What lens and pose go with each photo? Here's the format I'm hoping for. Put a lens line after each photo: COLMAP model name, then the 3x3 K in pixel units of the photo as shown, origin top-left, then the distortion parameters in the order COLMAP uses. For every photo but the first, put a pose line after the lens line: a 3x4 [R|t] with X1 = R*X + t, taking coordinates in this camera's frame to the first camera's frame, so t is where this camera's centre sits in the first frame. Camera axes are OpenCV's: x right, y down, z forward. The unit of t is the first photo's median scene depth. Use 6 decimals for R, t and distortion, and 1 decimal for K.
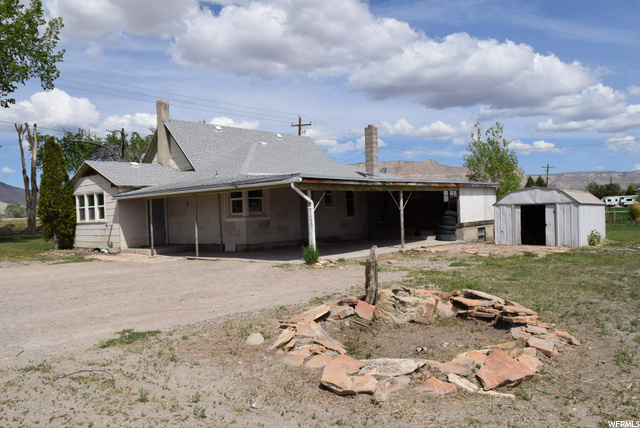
lens RADIAL K [[491.4, 0, 319.4], [0, 491.4, 217.2], [0, 0, 1]] dist [-0.018272, 0.003917]
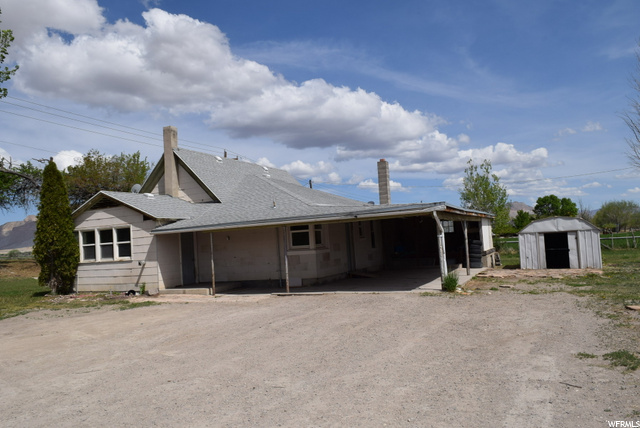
lens RADIAL K [[491.4, 0, 316.2], [0, 491.4, 211.6], [0, 0, 1]] dist [-0.018272, 0.003917]
pose [[0.963142, -0.003294, 0.268972, -0.330934], [0.026721, 0.996151, -0.083483, 0.004847], [-0.267662, 0.087593, 0.959523, 0.058349]]
